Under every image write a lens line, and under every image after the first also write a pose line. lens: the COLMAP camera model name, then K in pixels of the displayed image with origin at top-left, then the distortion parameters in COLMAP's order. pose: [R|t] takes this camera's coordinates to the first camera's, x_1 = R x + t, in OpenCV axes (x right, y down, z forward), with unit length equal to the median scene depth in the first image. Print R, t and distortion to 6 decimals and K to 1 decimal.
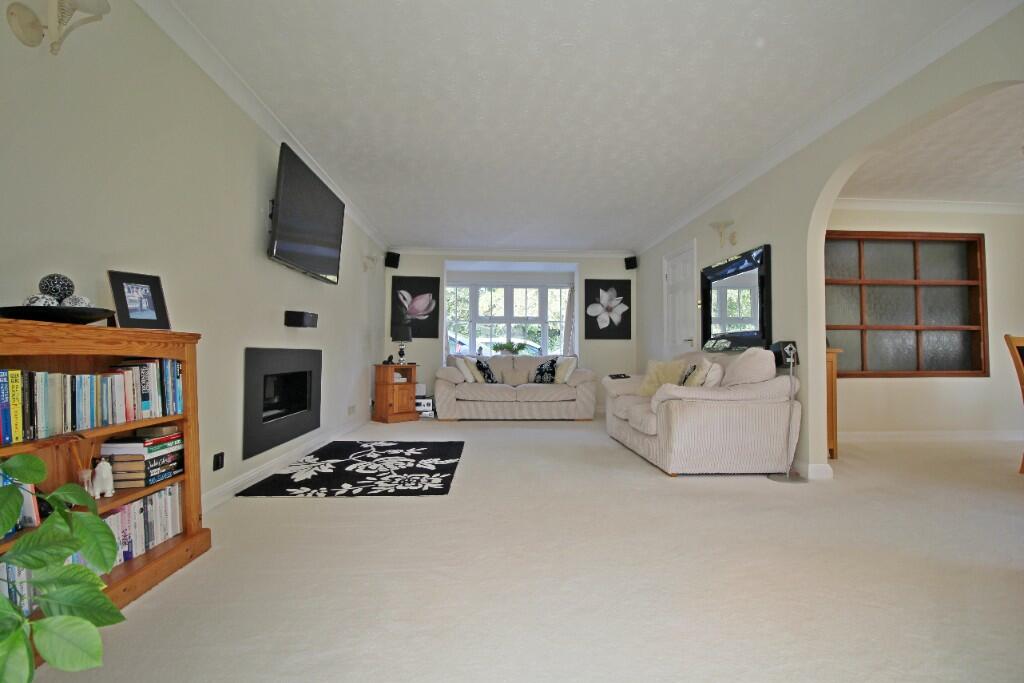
lens RADIAL K [[500.4, 0, 518.1], [0, 500.4, 346.8], [0, 0, 1]] dist [-0.011017, -0.004650]
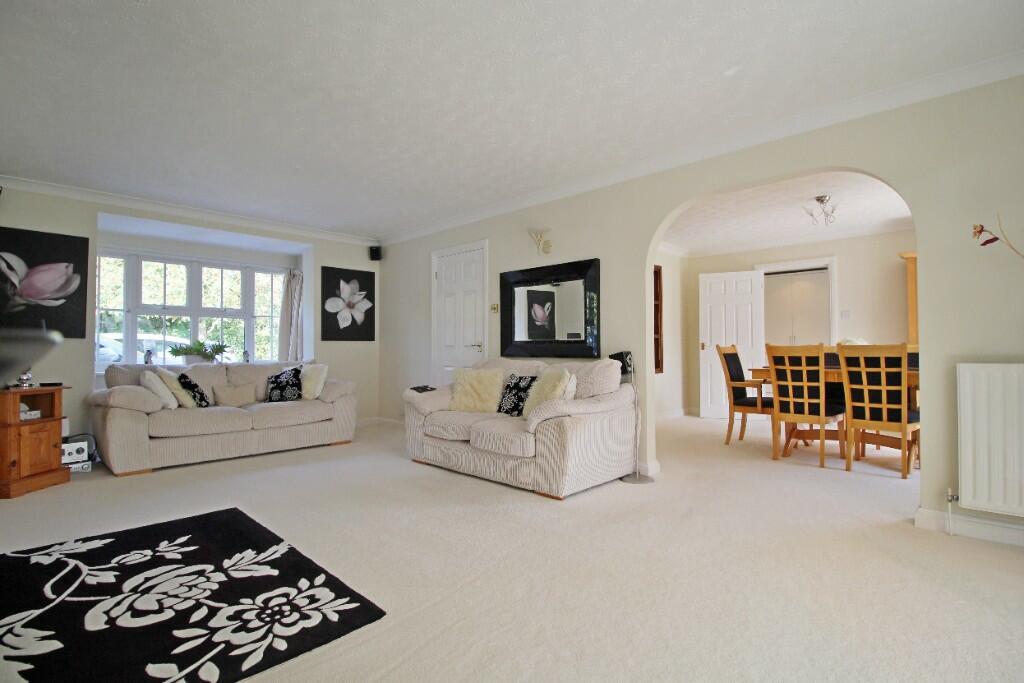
lens RADIAL K [[500.4, 0, 514.1], [0, 500.4, 345.8], [0, 0, 1]] dist [-0.011017, -0.004650]
pose [[0.718558, -0.003389, 0.695459, -0.205777], [-0.005914, 0.999922, 0.010983, -0.017921], [-0.695442, -0.012004, 0.718482, 0.209792]]
